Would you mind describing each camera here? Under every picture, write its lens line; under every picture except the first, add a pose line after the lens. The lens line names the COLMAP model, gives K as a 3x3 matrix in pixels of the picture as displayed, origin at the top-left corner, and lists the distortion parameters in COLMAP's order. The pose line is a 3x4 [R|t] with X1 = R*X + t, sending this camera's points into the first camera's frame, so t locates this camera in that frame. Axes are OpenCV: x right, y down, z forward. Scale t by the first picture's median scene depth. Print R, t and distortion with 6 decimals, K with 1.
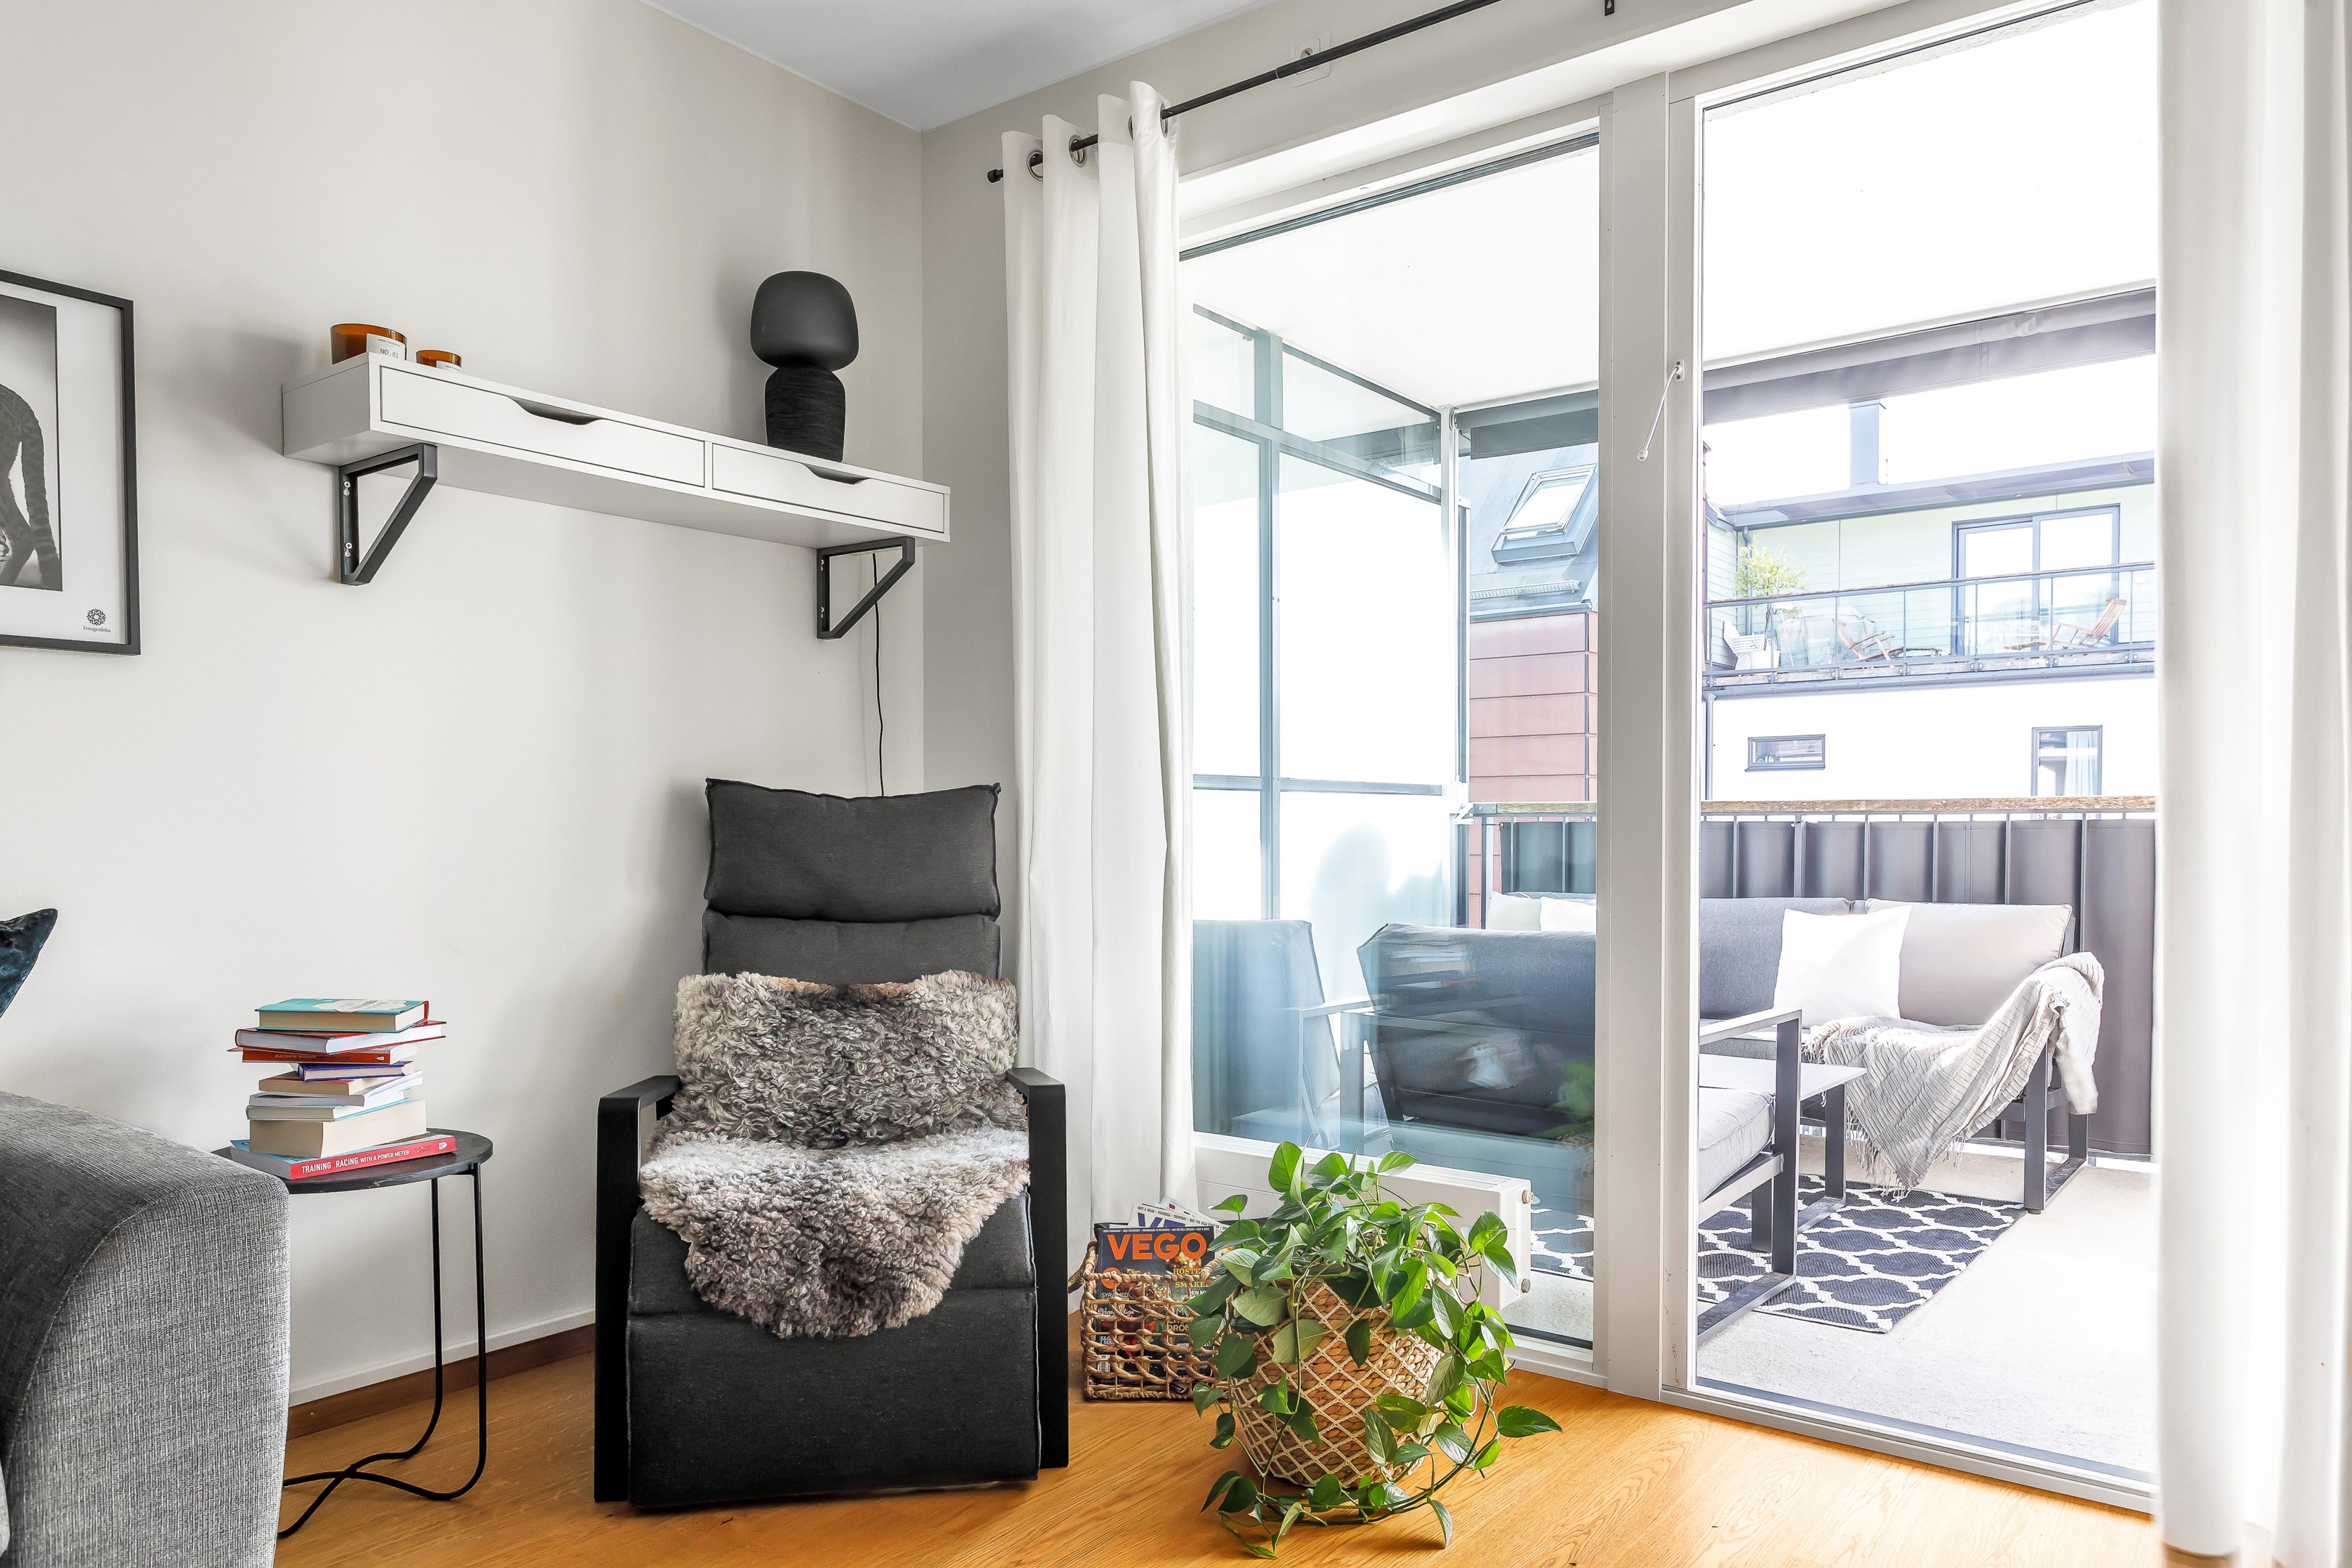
lens RADIAL K [[1590.3, 0, 1164.9], [0, 1590.3, 836.6], [0, 0, 1]] dist [0.008123, 0.004572]
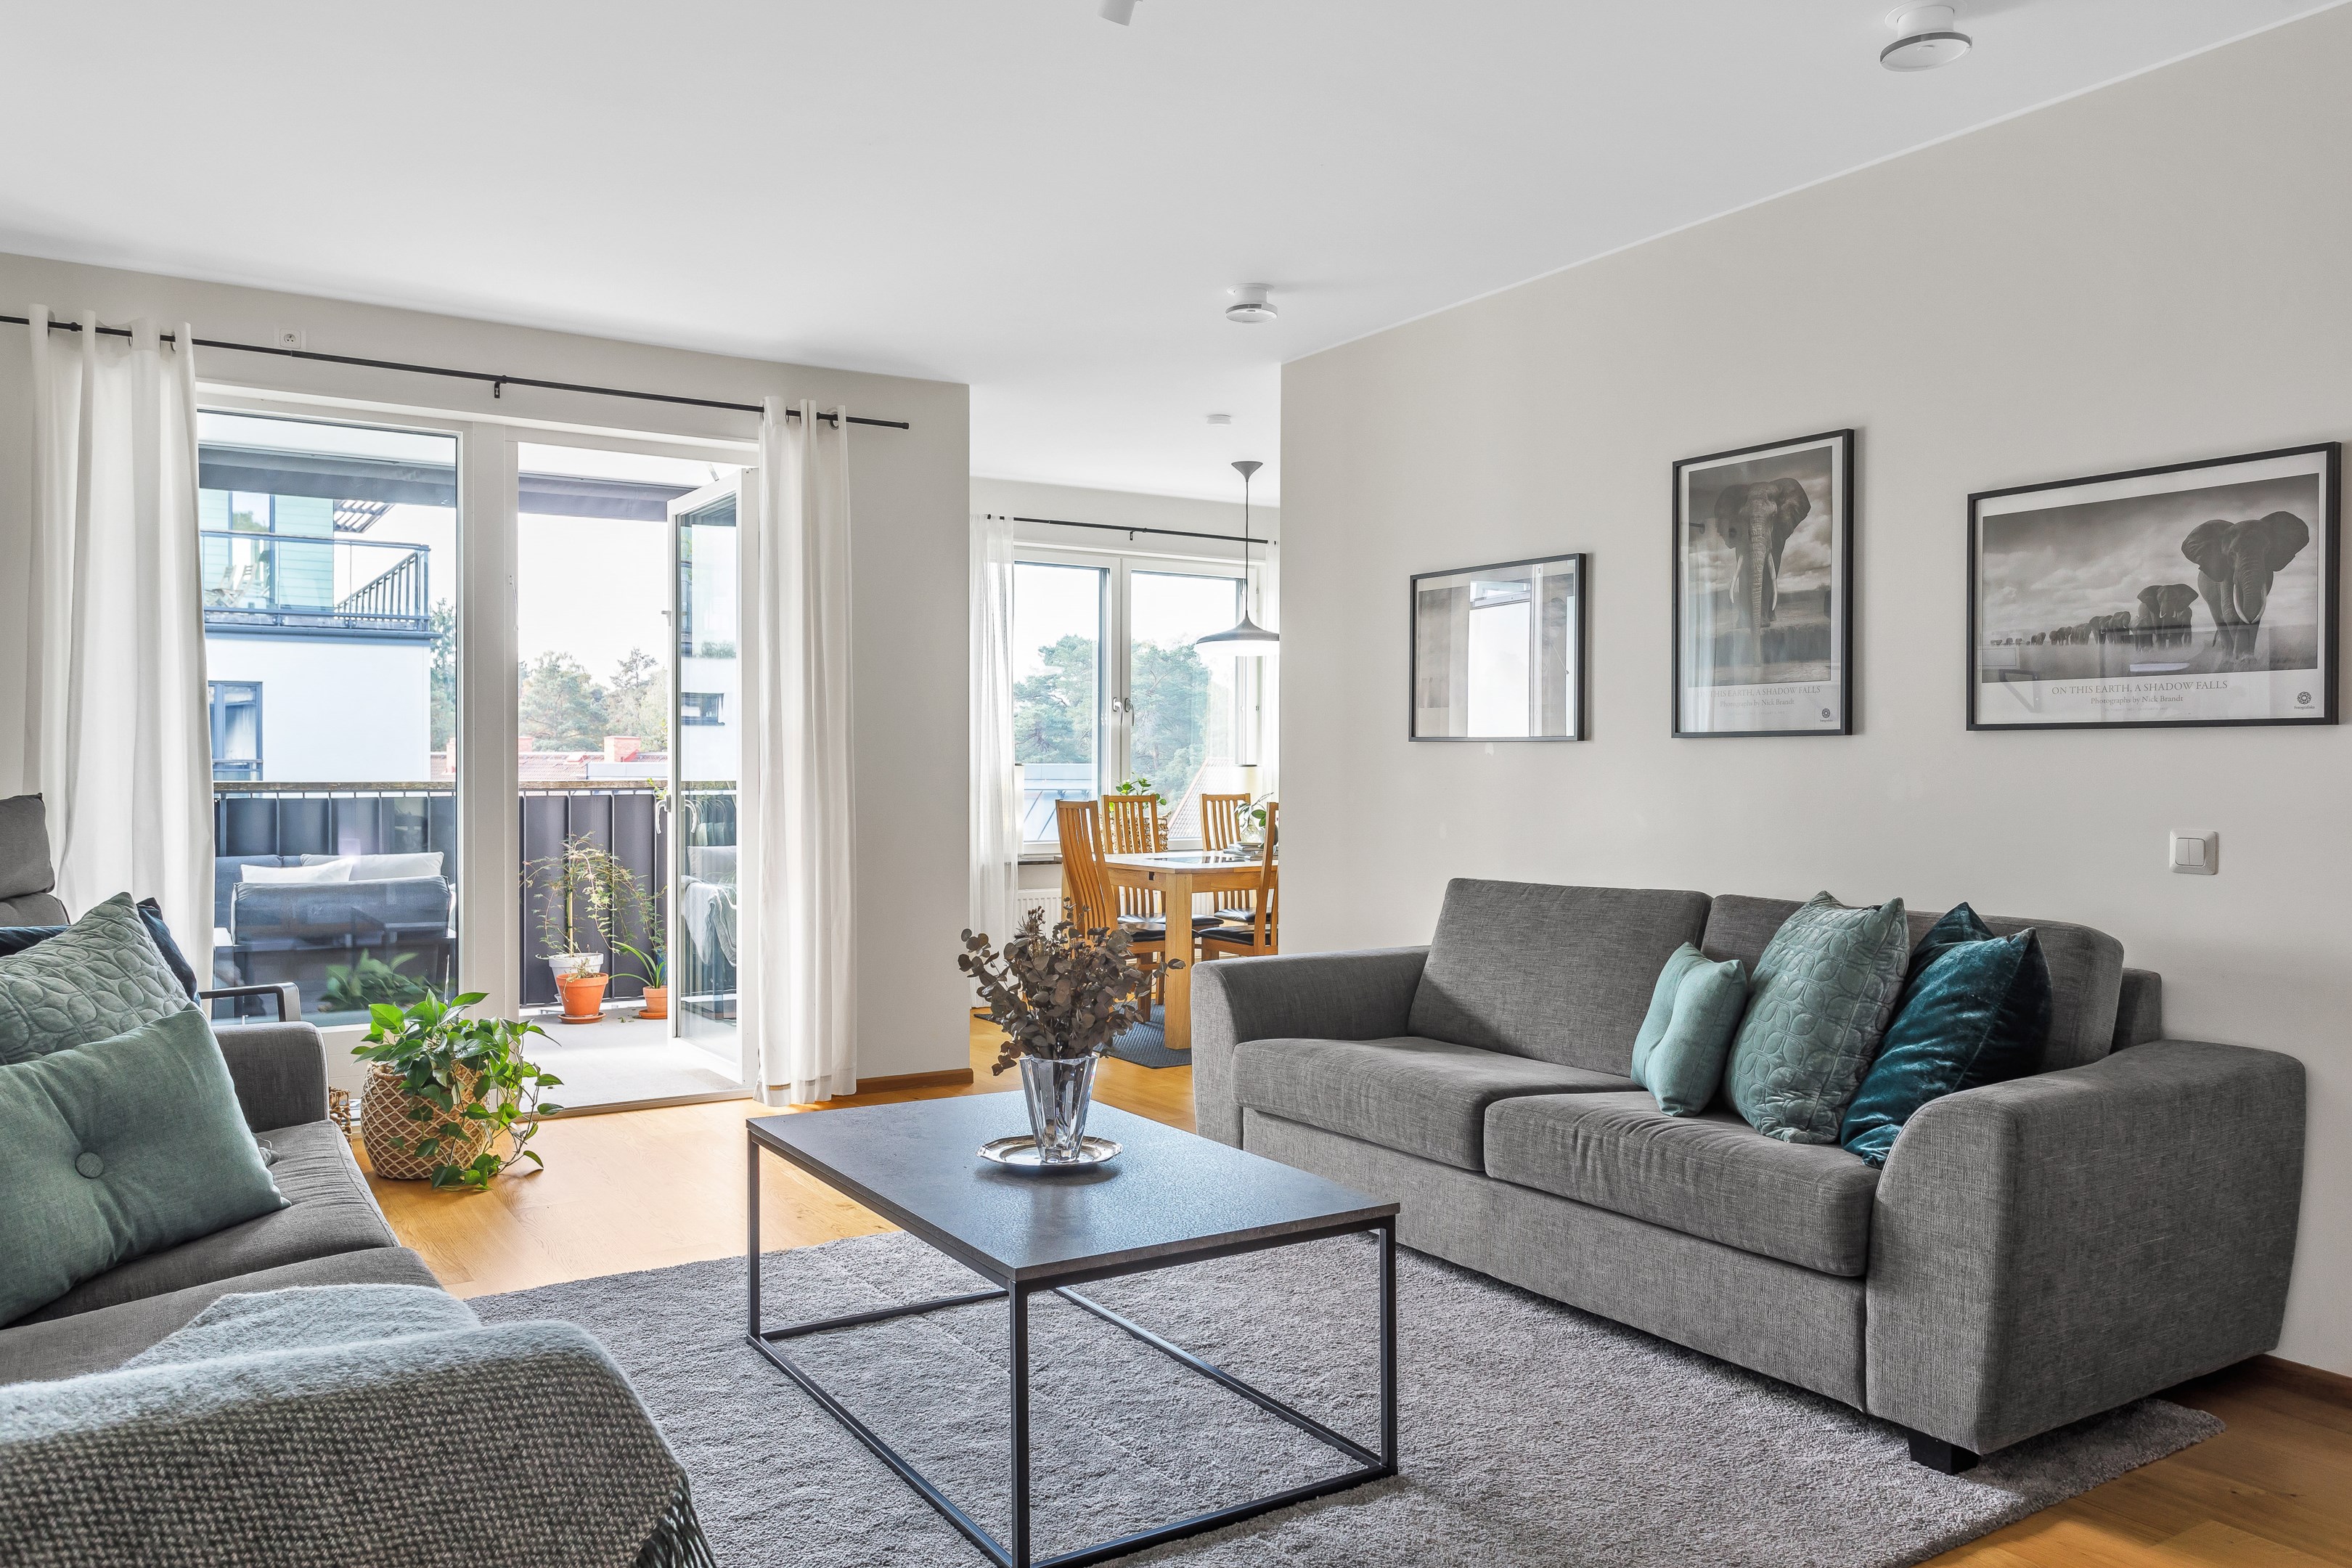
lens RADIAL K [[1683.5, 0, 1169.7], [0, 1683.5, 773.7], [0, 0, 1]] dist [0.003678, 0.000031]
pose [[0.350168, 0.000250, 0.936687, -1.078871], [0.001050, 0.999999, -0.000660, -0.047108], [-0.936686, 0.001214, 0.350167, -0.365291]]
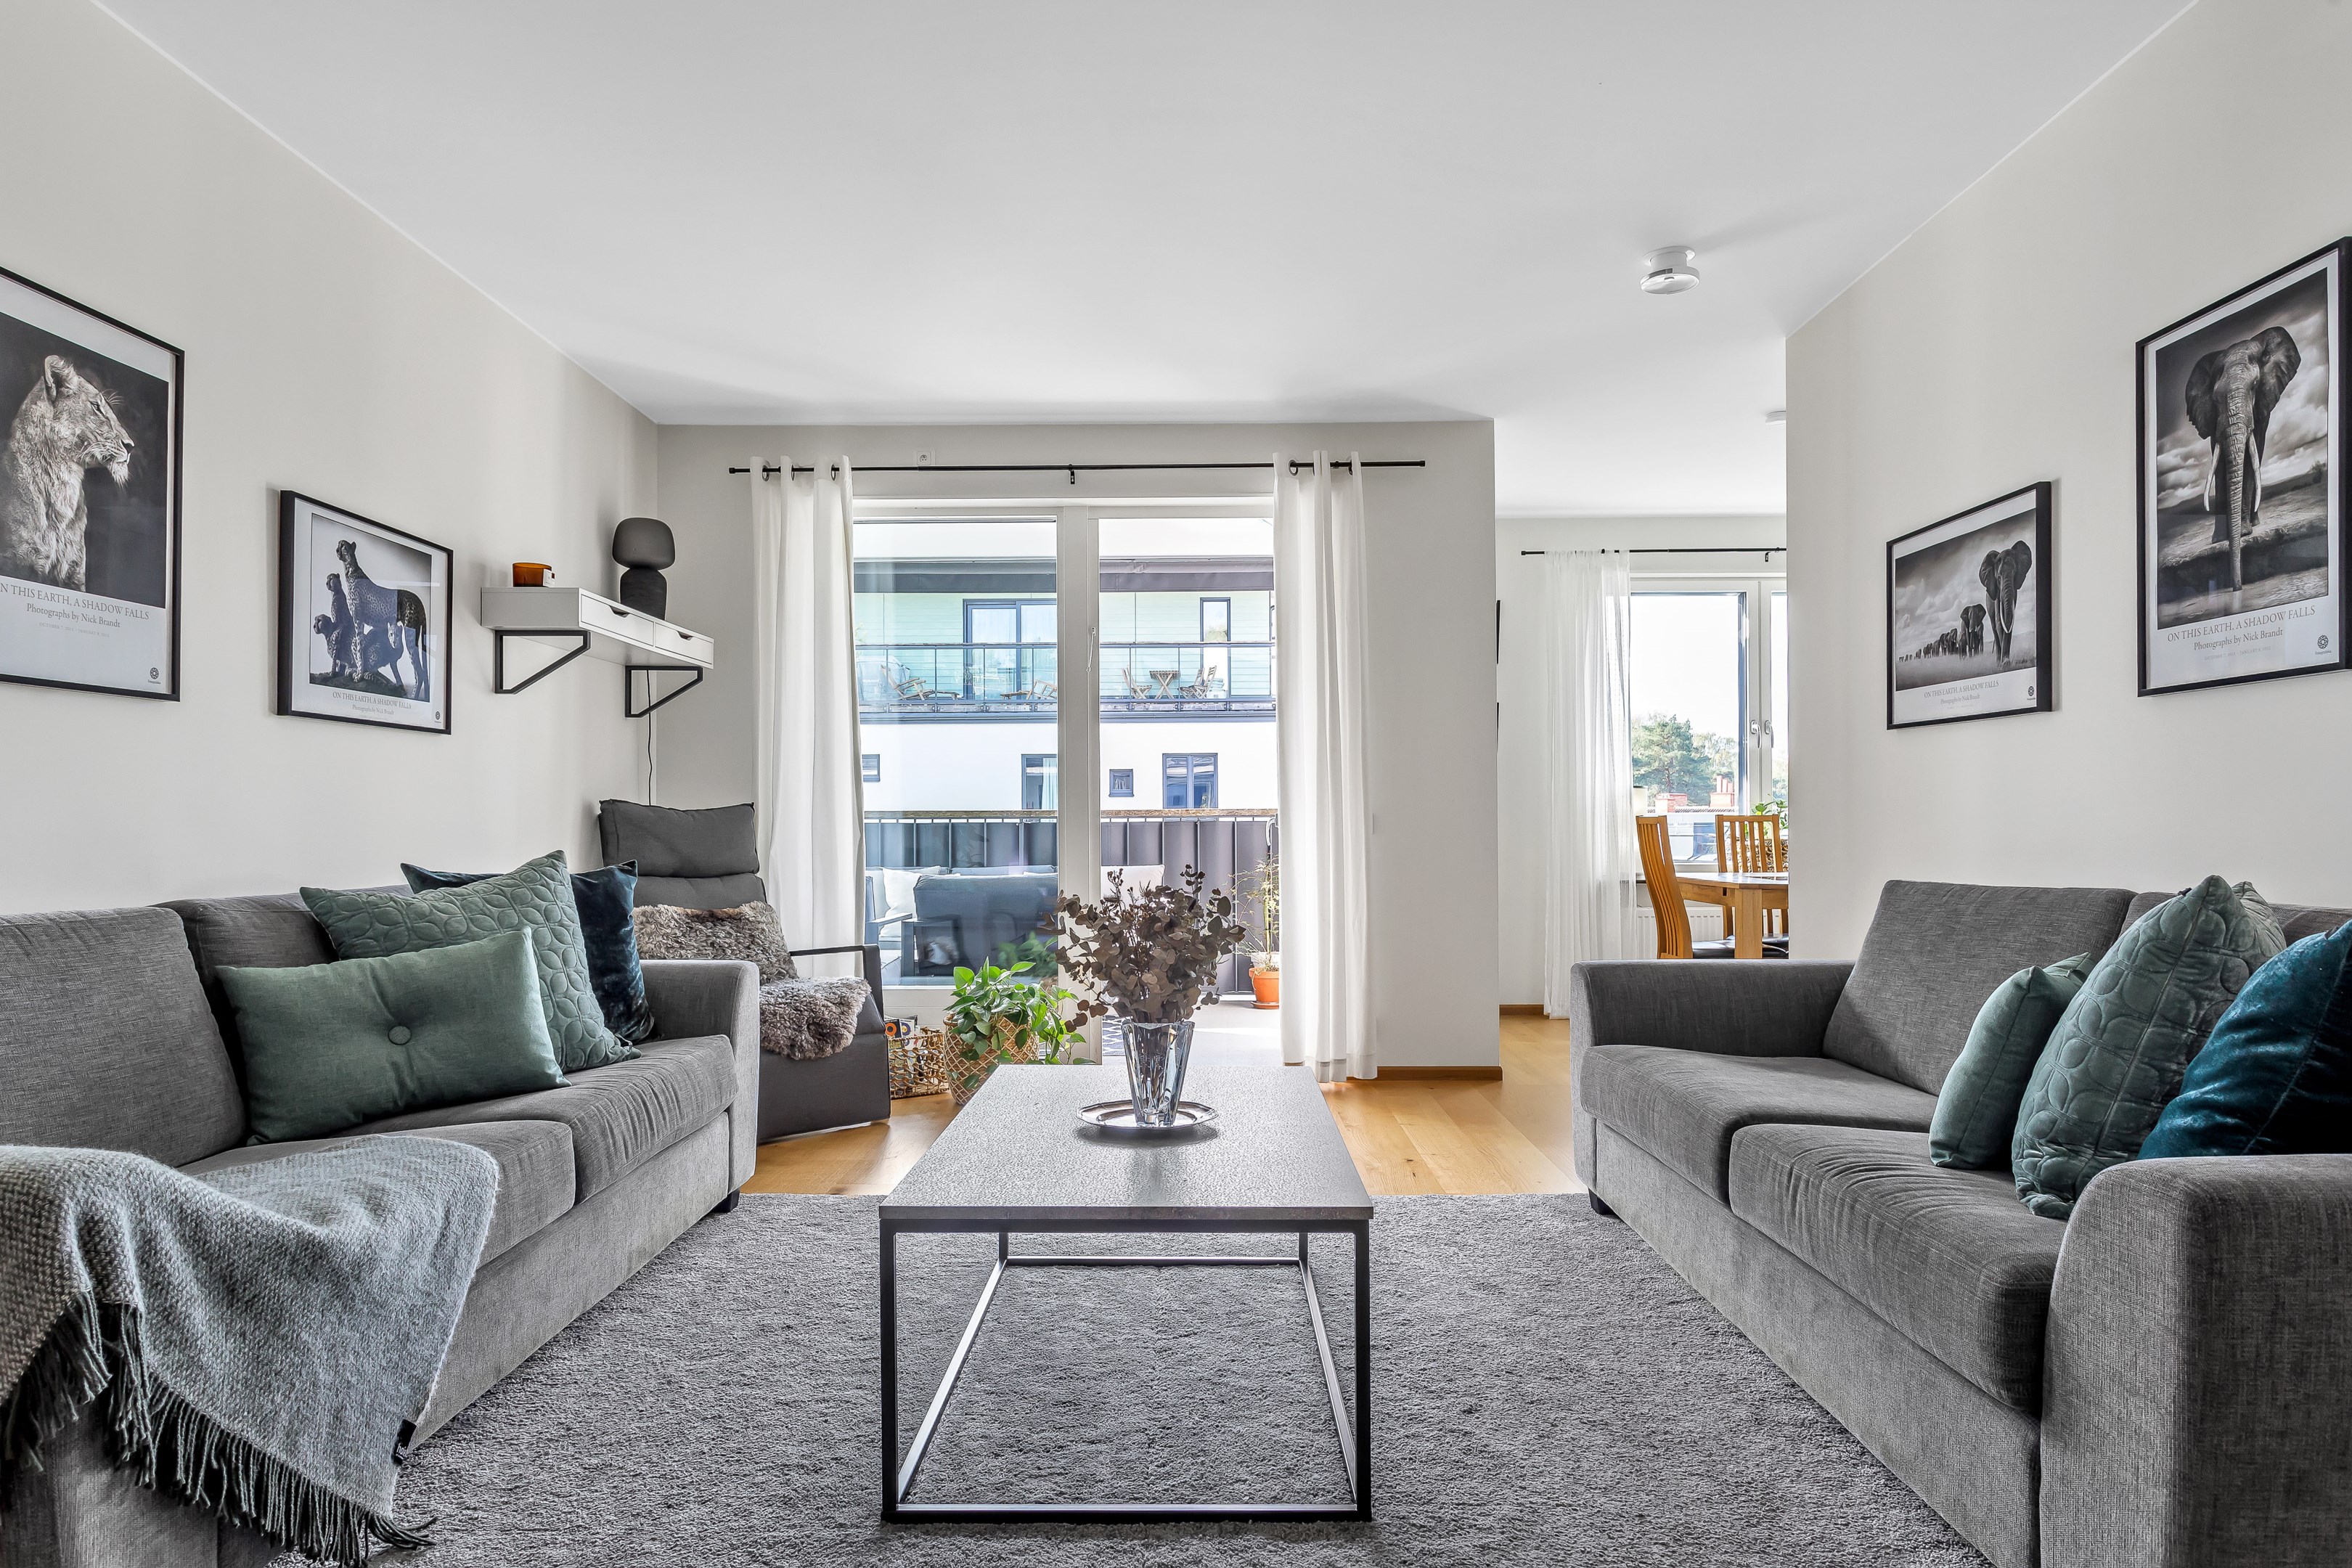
lens RADIAL K [[1419.9, 0, 1164.2], [0, 1419.9, 818.2], [0, 0, 1]] dist [-0.009317, 0.007142]
pose [[0.806303, 0.001159, 0.591502, -0.693010], [0.005423, 0.999942, -0.009352, 0.003000], [-0.591478, 0.010748, 0.806250, -0.615157]]
